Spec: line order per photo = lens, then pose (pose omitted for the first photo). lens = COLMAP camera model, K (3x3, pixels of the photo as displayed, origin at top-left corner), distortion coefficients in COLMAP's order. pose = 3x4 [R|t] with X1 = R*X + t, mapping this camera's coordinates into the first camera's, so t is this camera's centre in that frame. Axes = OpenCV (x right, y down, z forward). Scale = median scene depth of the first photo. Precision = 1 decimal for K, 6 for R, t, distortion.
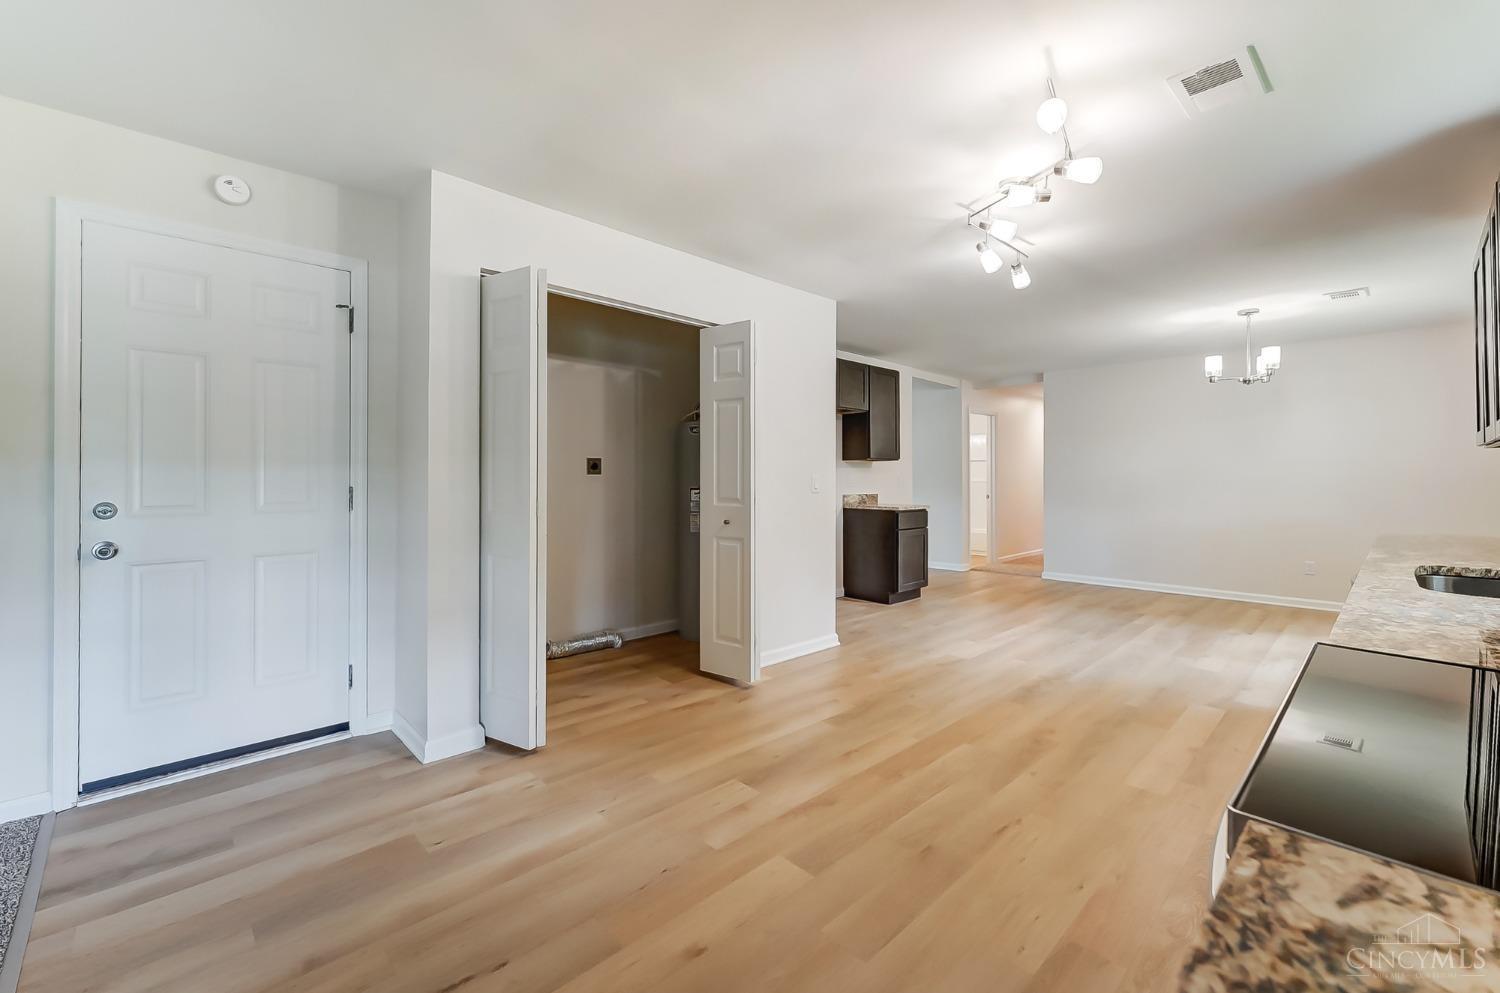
lens RADIAL K [[618.6, 0, 751.1], [0, 618.6, 487.1], [0, 0, 1]] dist [-0.004897, -0.000227]
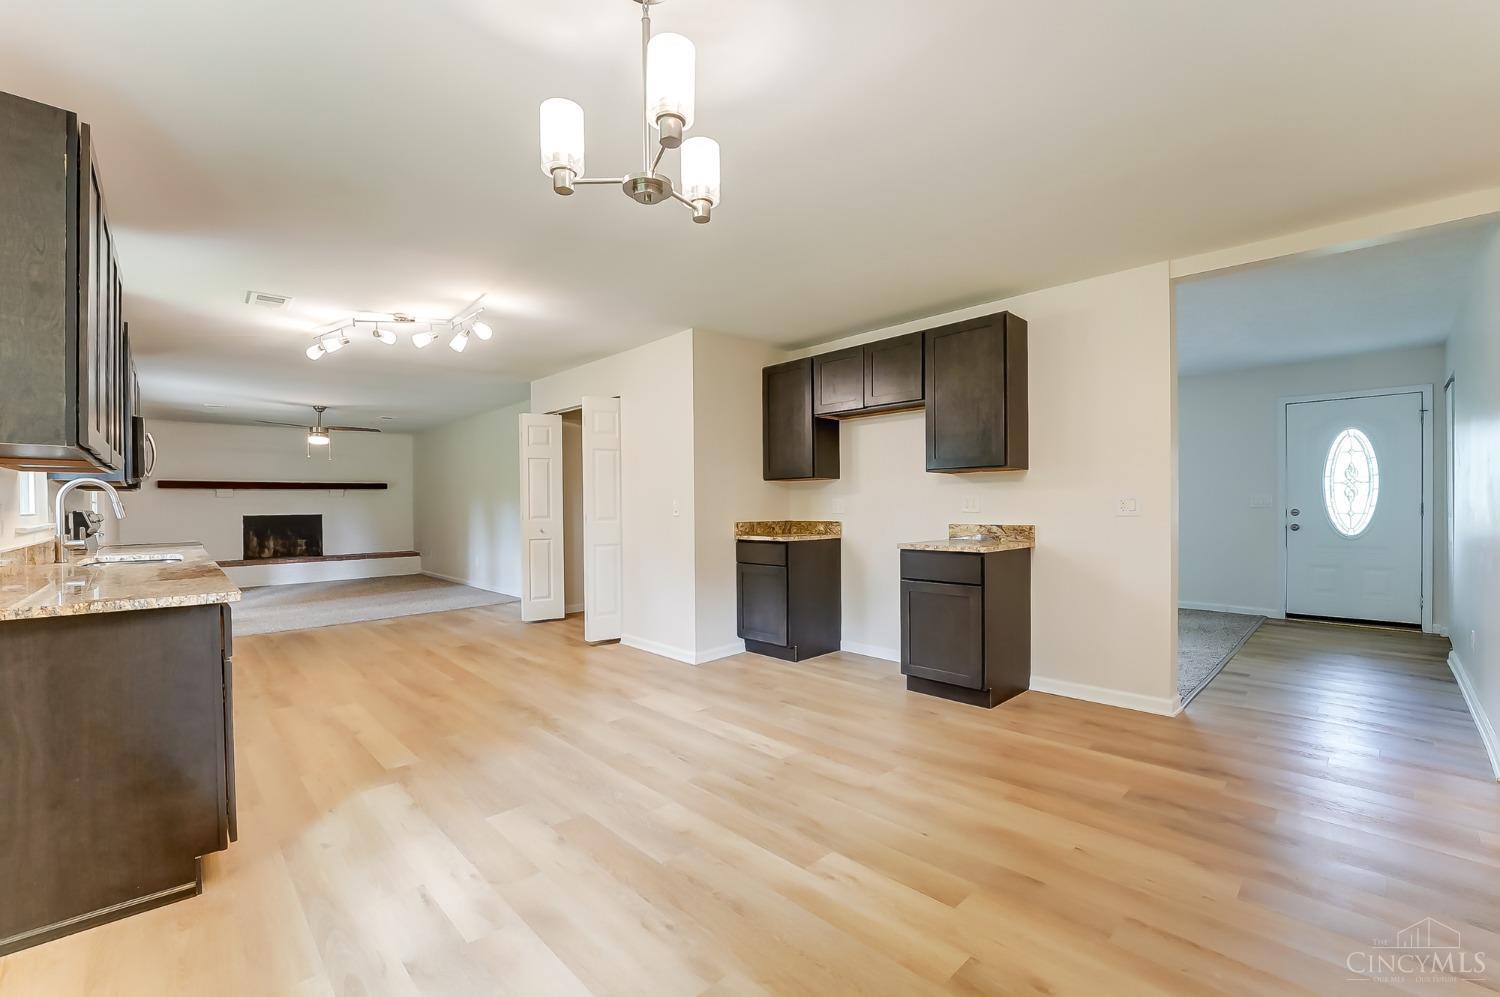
lens RADIAL K [[618.6, 0, 734.8], [0, 618.6, 507.3], [0, 0, 1]] dist [-0.004897, -0.000227]
pose [[-0.021255, -0.001800, -0.999772, 1.234786], [0.002943, 0.999994, -0.001863, -0.008804], [0.999770, -0.002982, -0.021250, 1.139307]]
